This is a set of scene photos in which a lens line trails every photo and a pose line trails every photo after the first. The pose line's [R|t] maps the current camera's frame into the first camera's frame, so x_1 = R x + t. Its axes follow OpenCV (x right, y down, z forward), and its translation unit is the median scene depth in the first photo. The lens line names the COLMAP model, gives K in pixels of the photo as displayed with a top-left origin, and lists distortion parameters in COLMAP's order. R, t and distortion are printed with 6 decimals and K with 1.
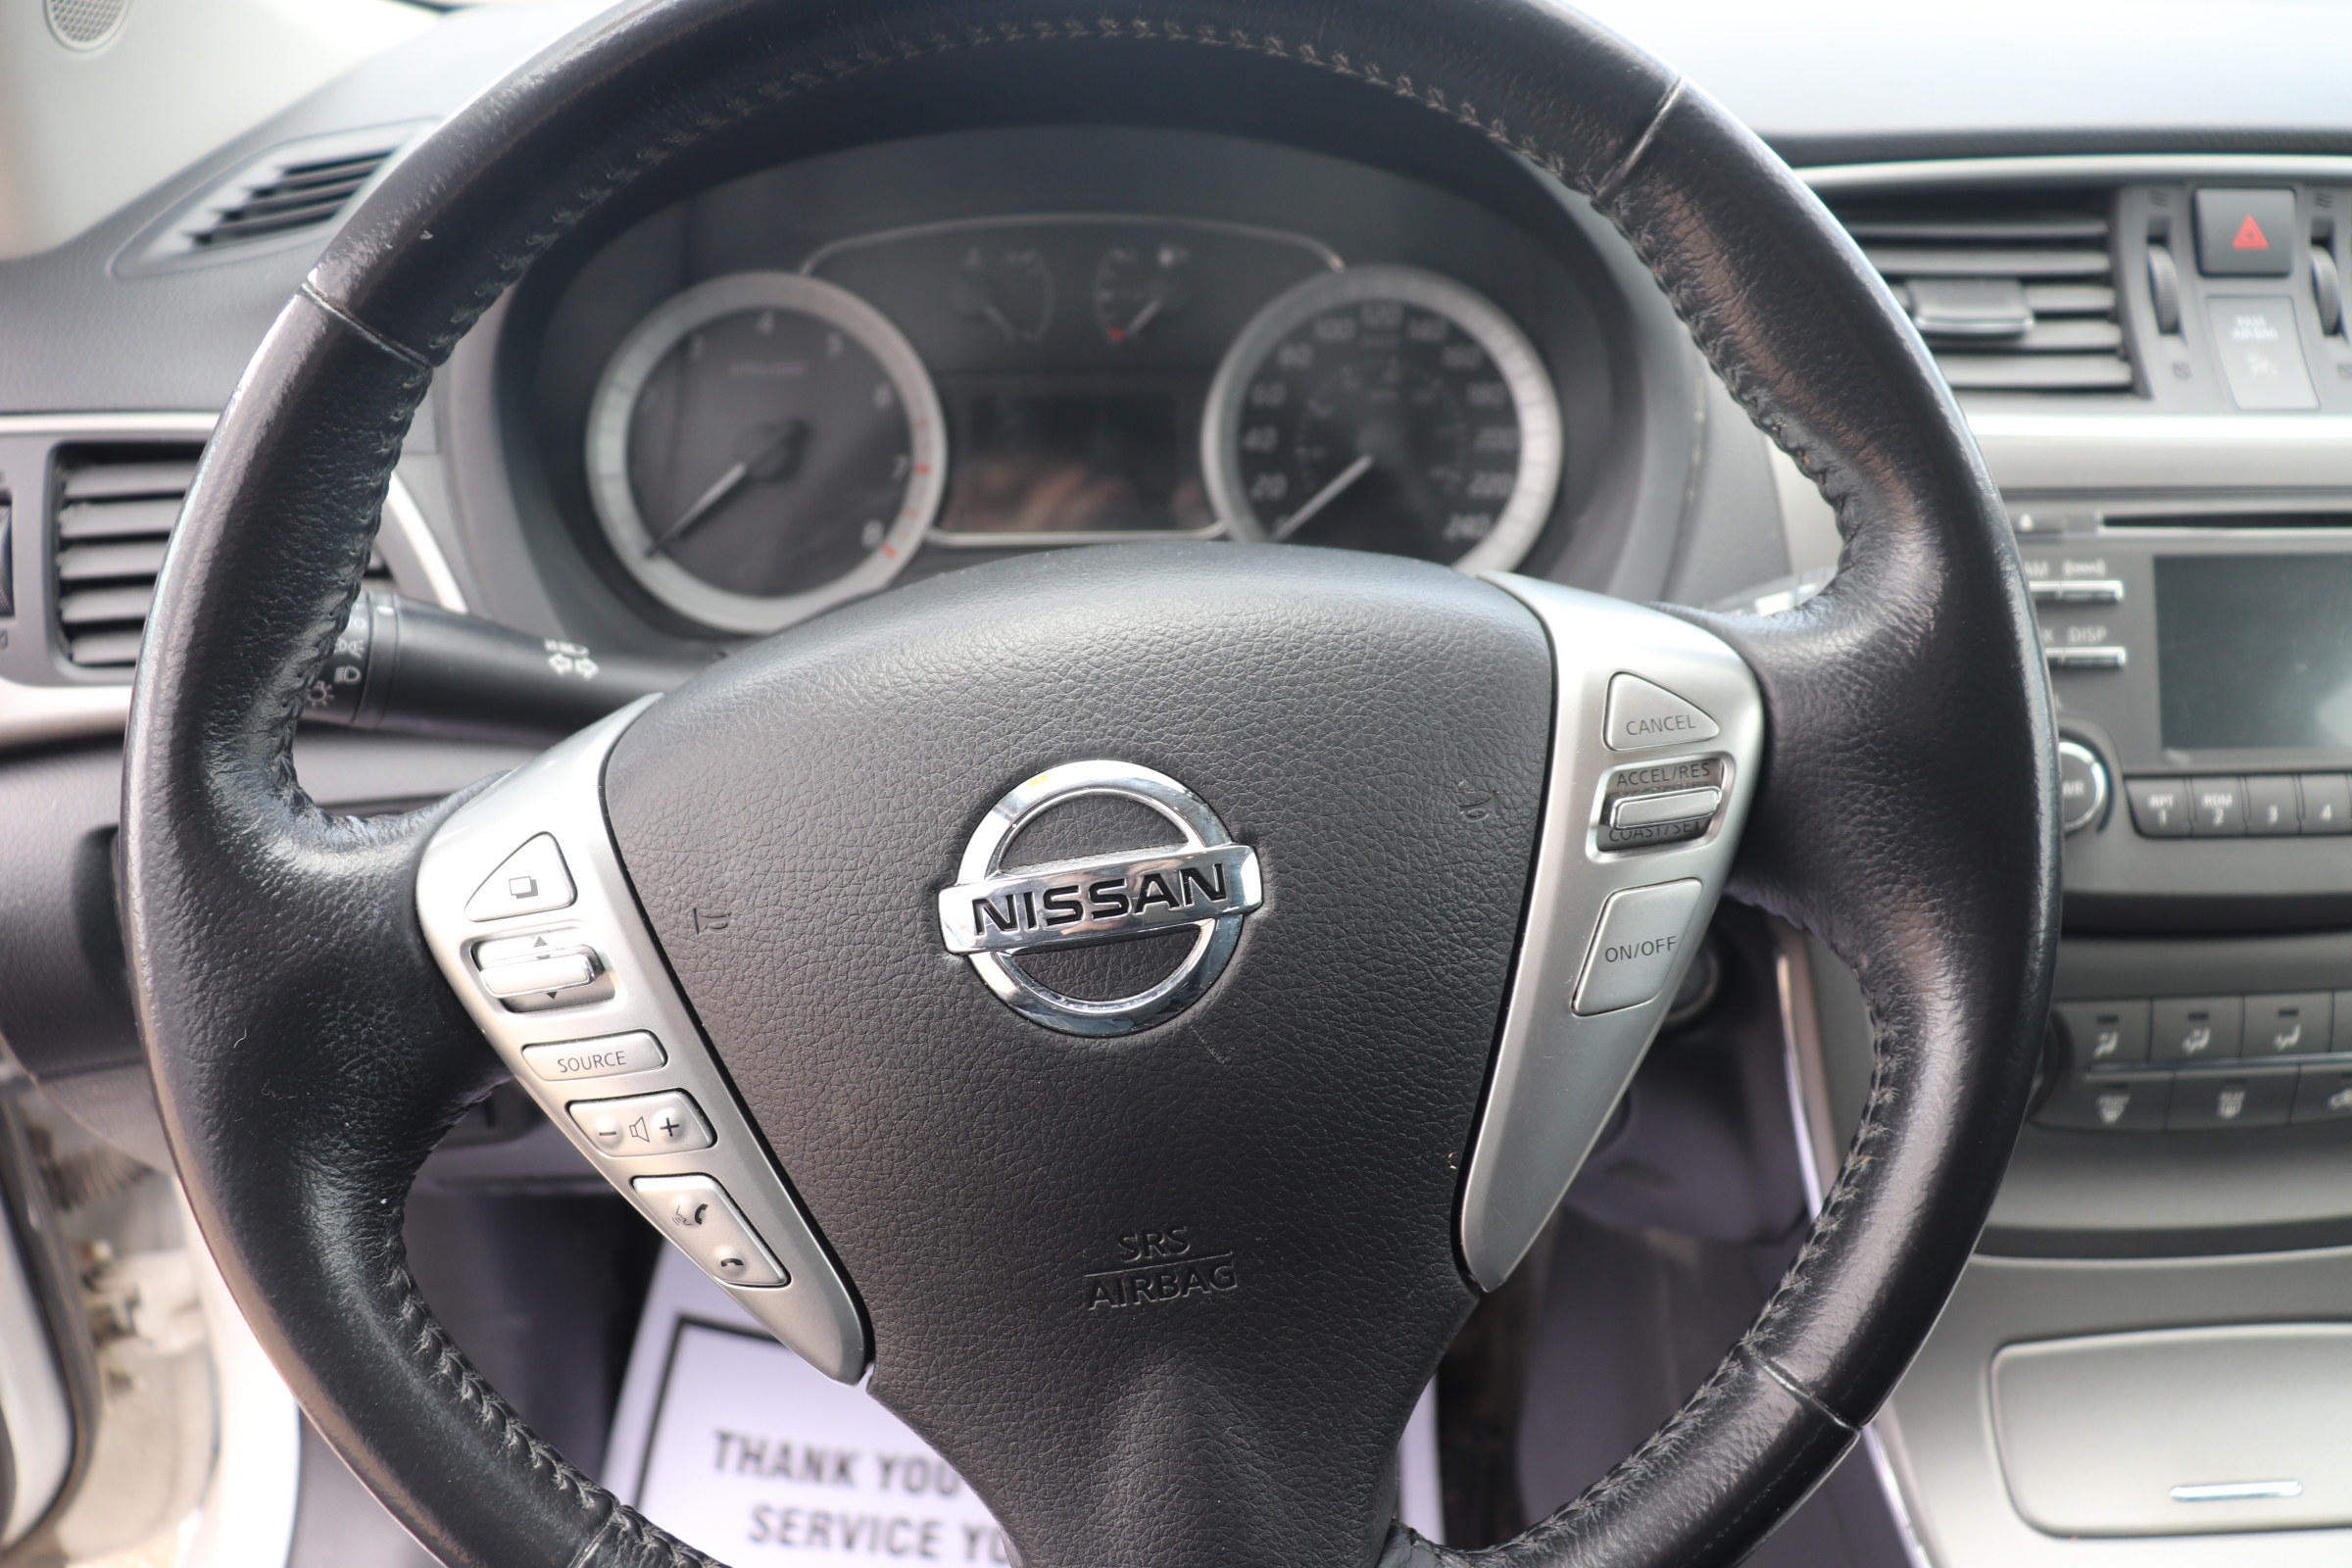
lens RADIAL K [[1949.6, 0, 1188.4], [0, 1949.6, 766.5], [0, 0, 1]] dist [-0.084201, 0.044795]
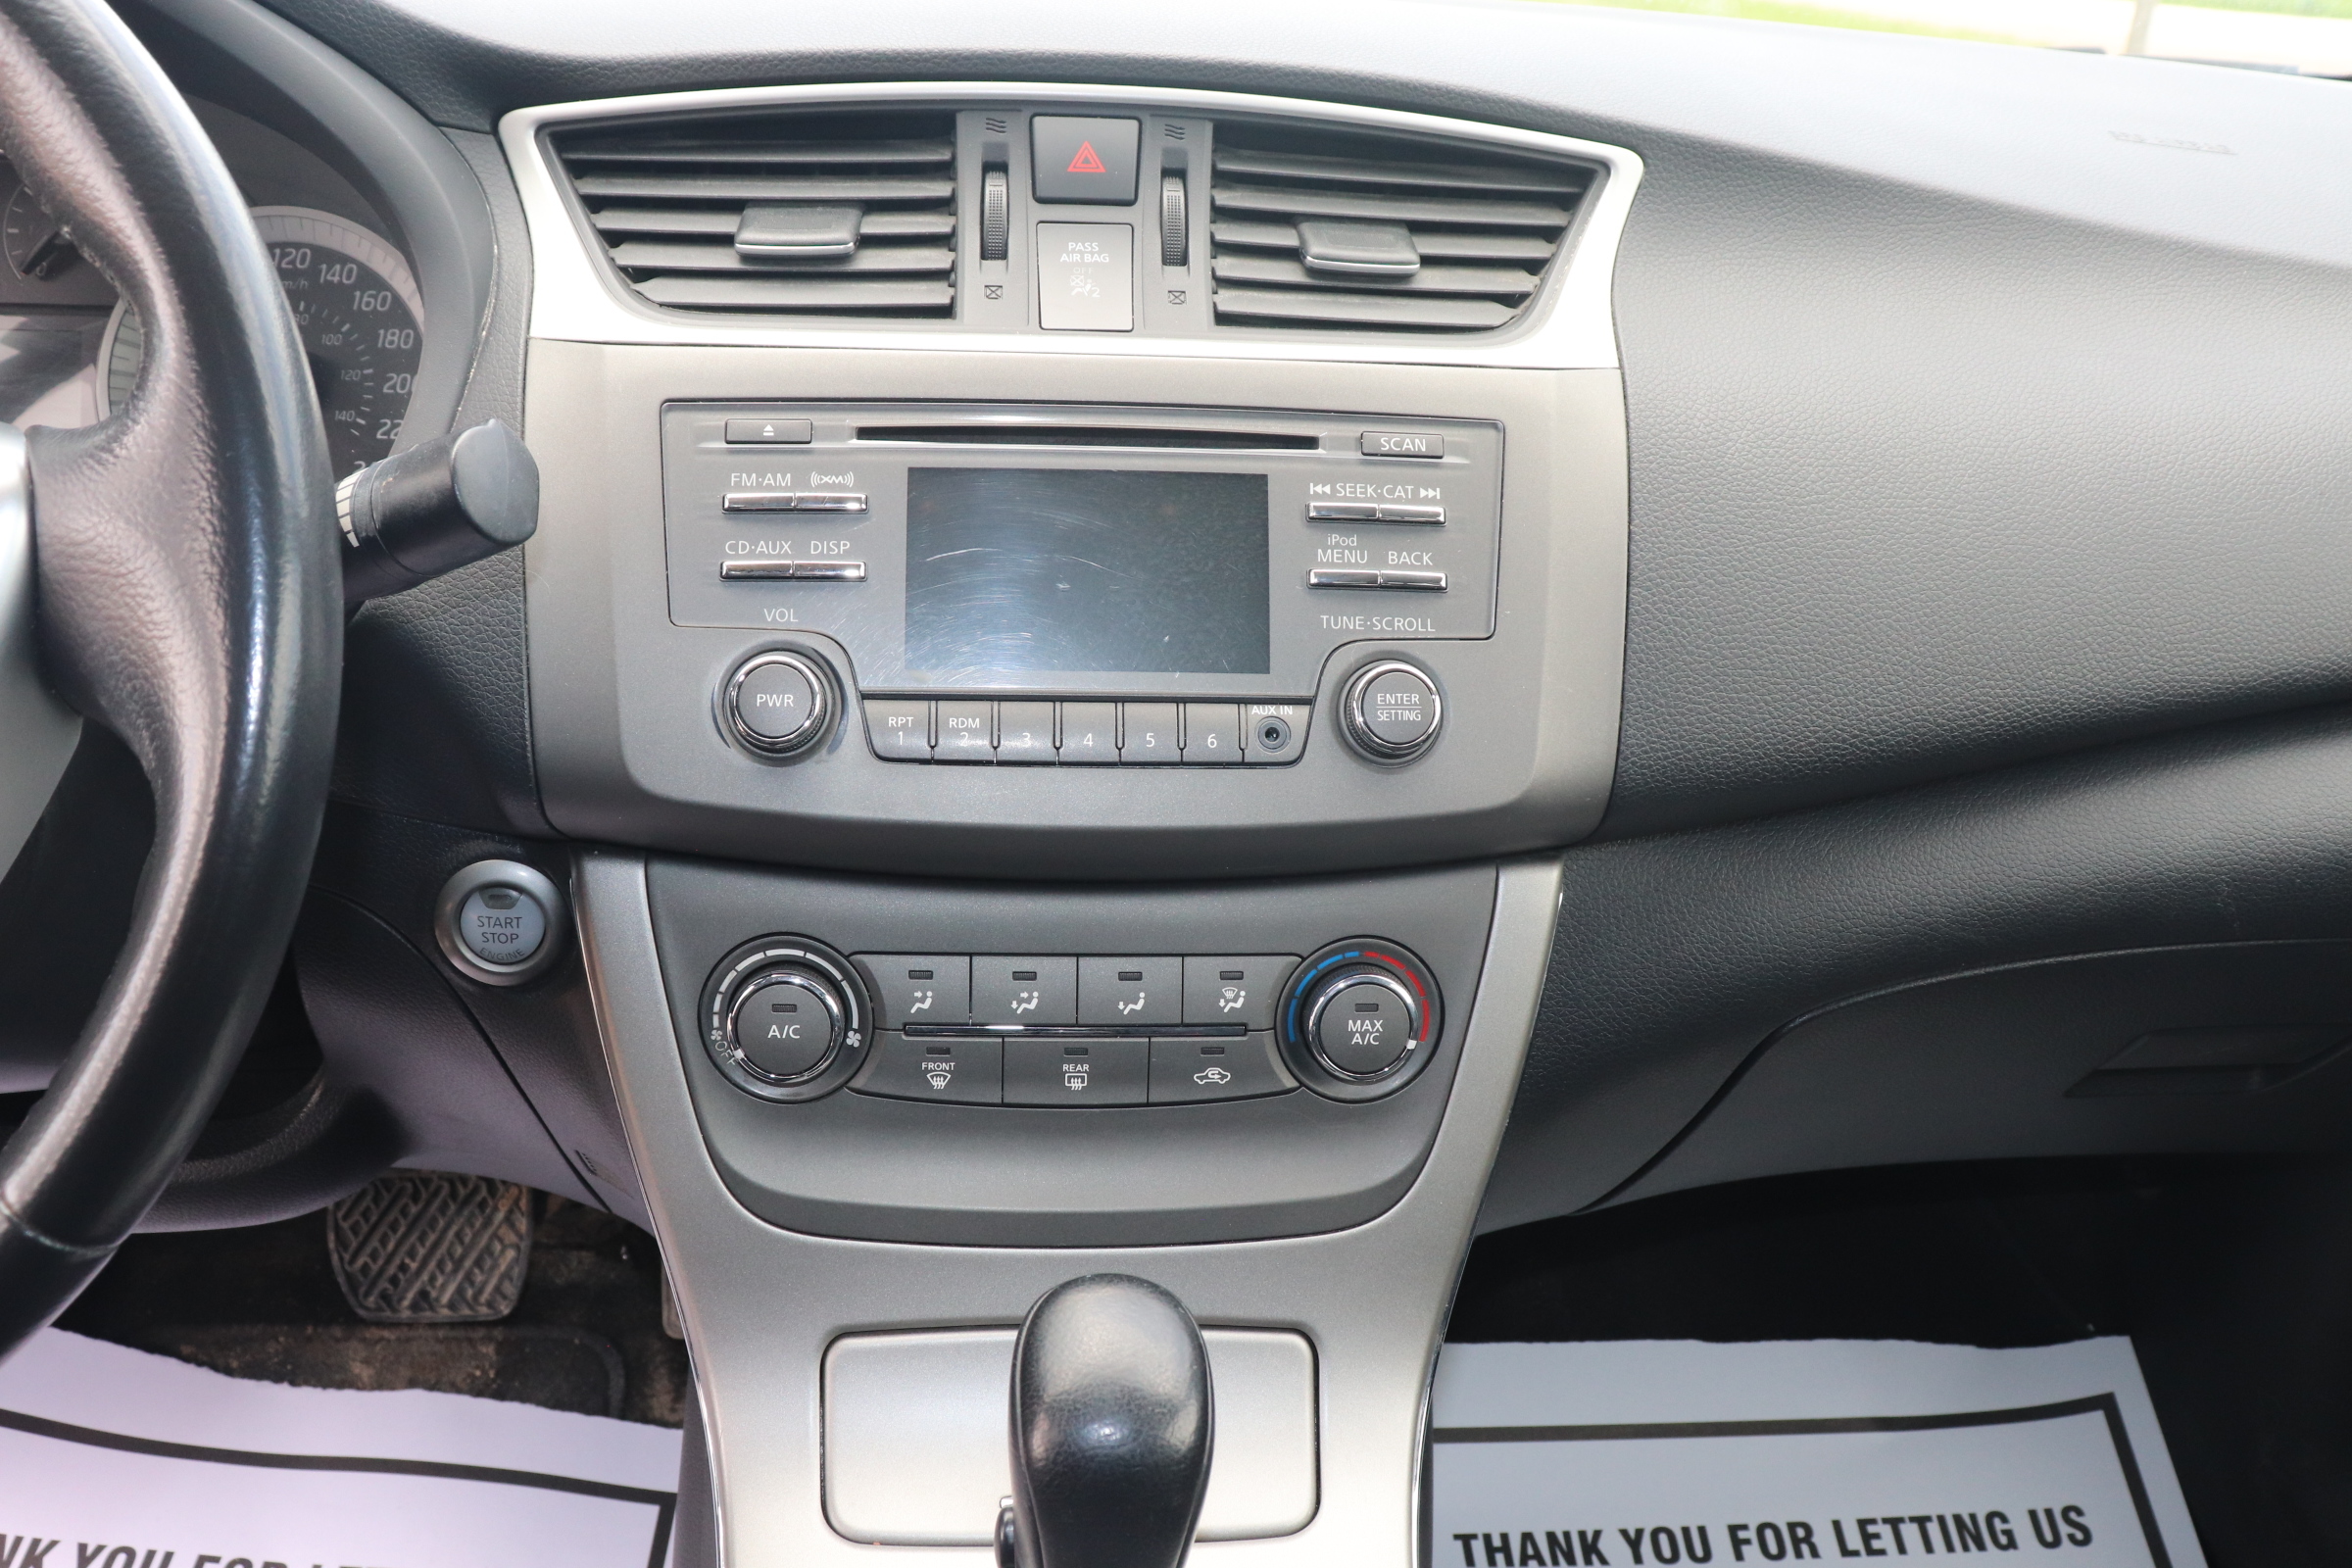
lens RADIAL K [[2066.6, 0, 1165.7], [0, 2066.6, 779.4], [0, 0, 1]] dist [-0.093569, 0.017759]
pose [[0.999186, 0.023020, 0.033129, 0.570503], [-0.019894, 0.995581, -0.091774, 0.128546], [-0.035095, 0.091040, 0.995229, -0.011335]]
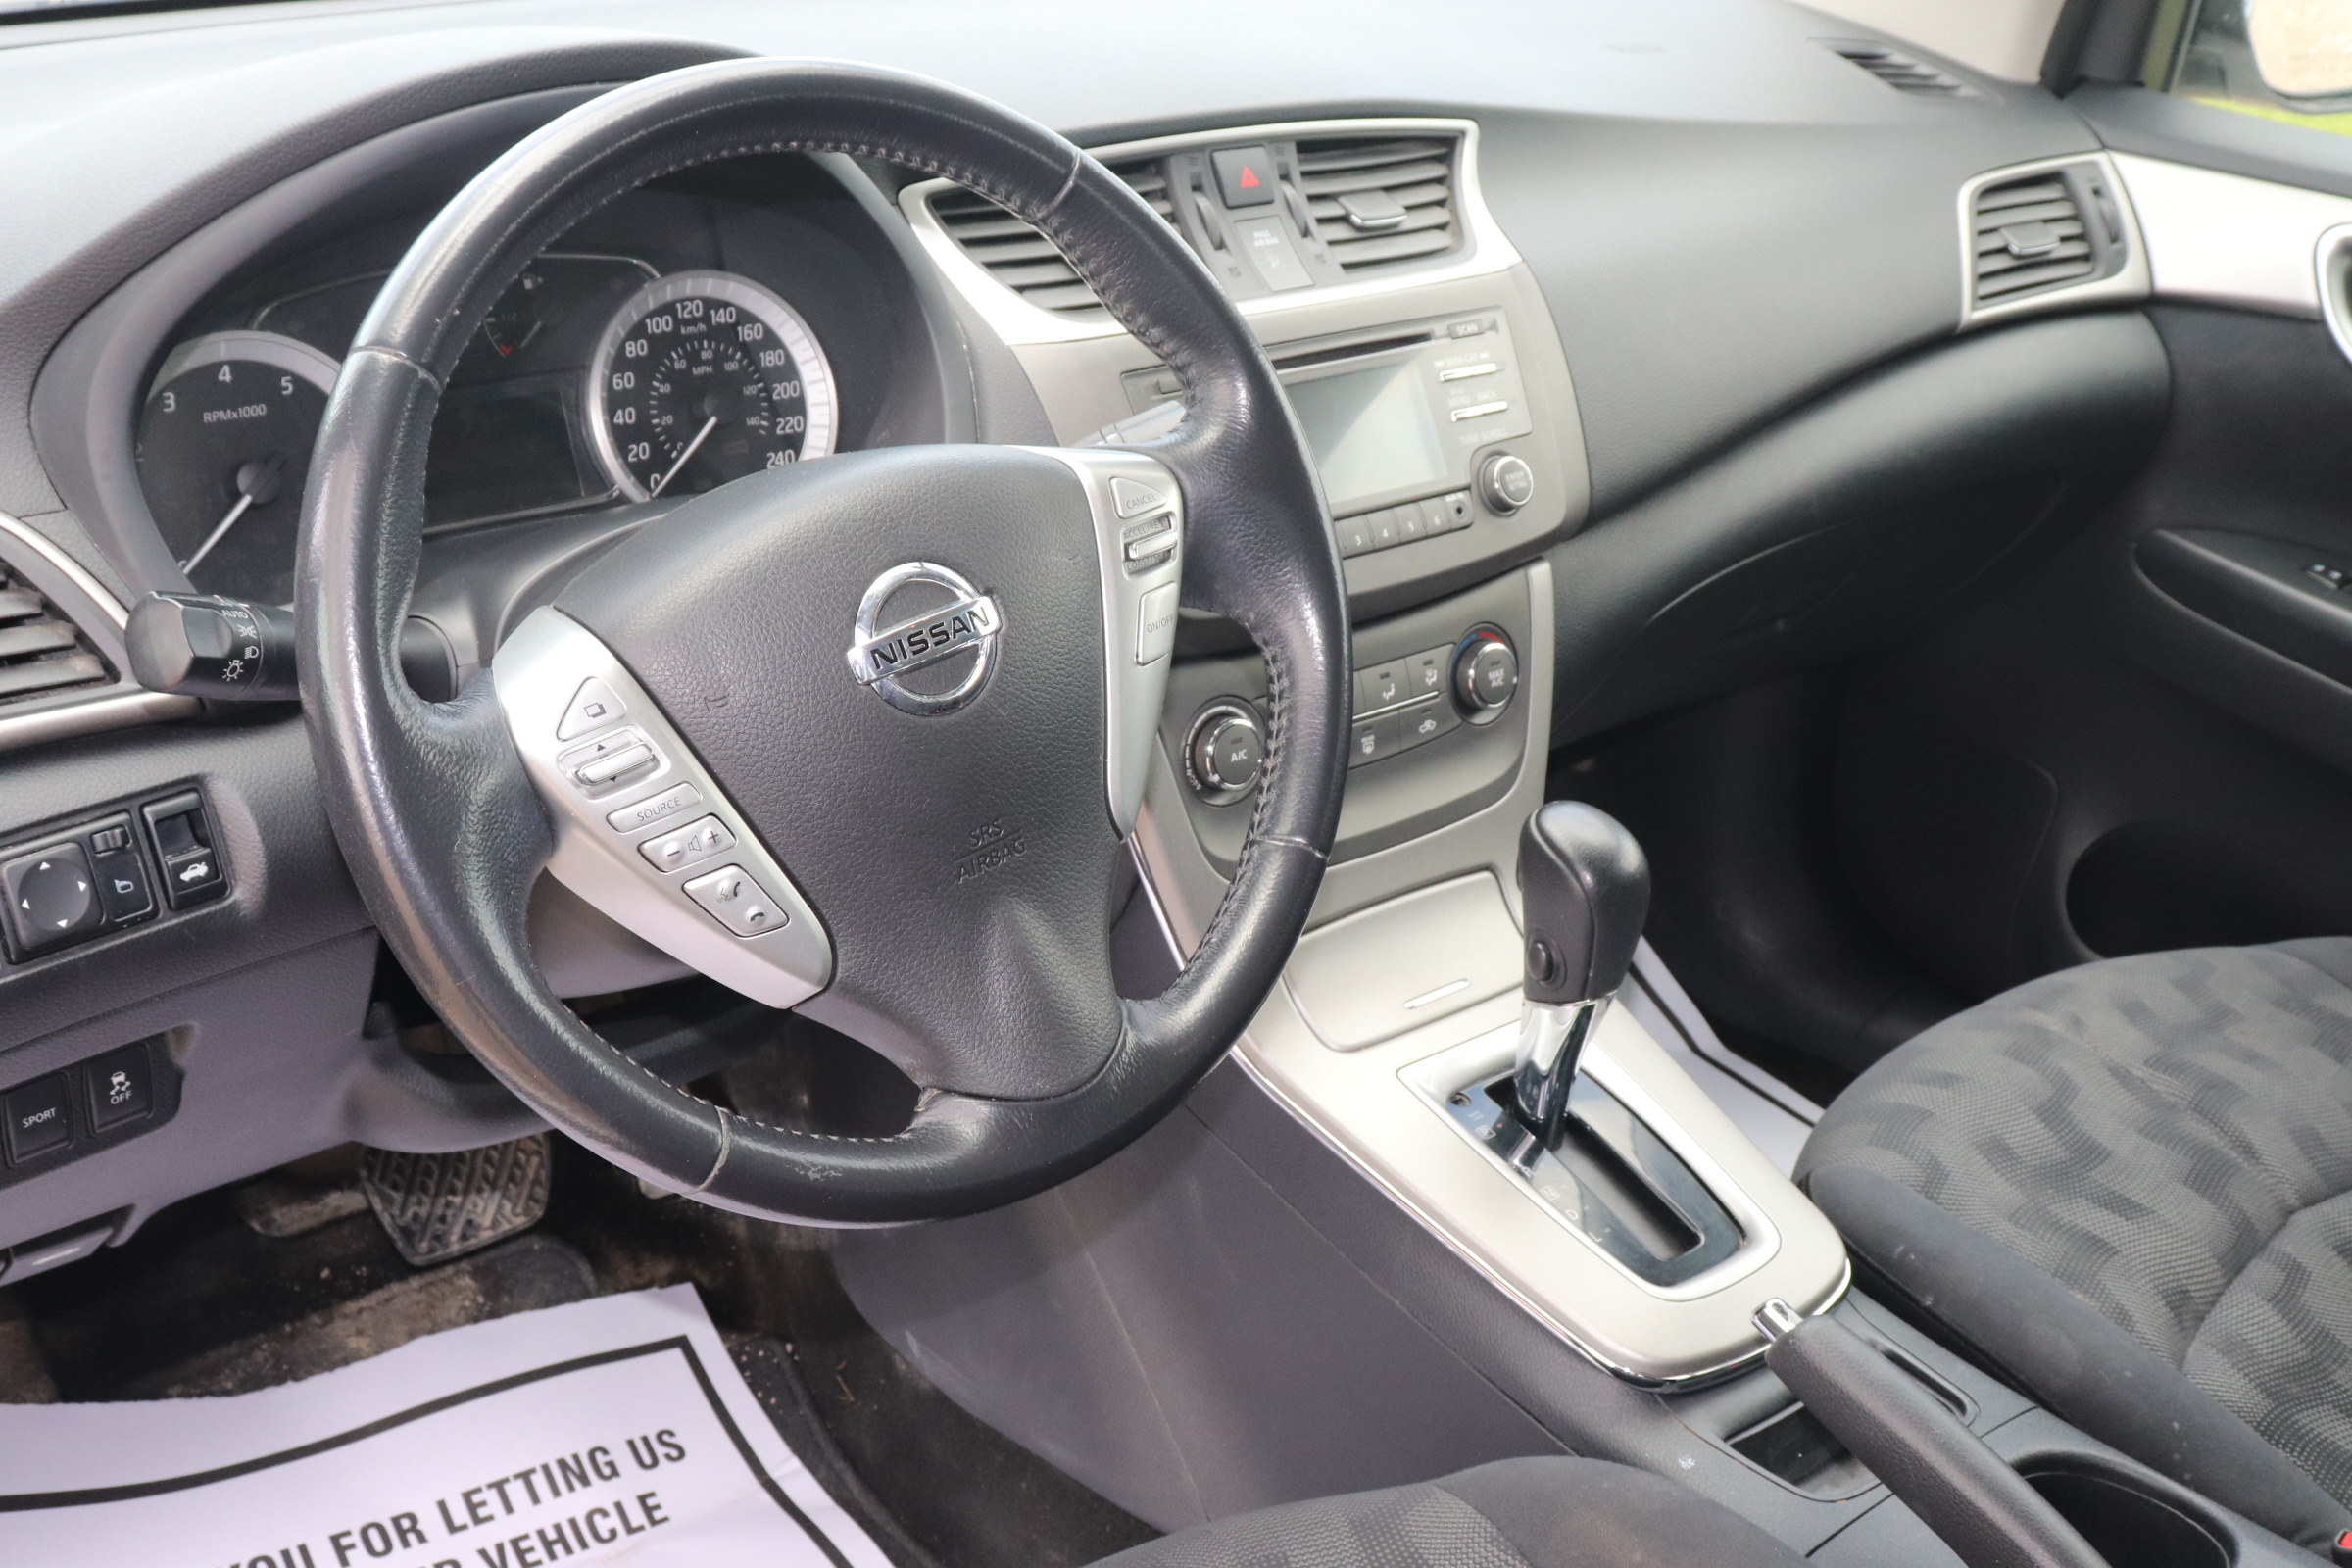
lens RADIAL K [[2645.5, 0, 1183.2], [0, 2645.5, 782.6], [0, 0, 1]] dist [0.022233, 0.000000]
pose [[0.807221, -0.220219, 0.547629, -0.744448], [0.243280, 0.969453, 0.031246, 0.109210], [-0.537782, 0.108005, 0.836137, -0.686214]]
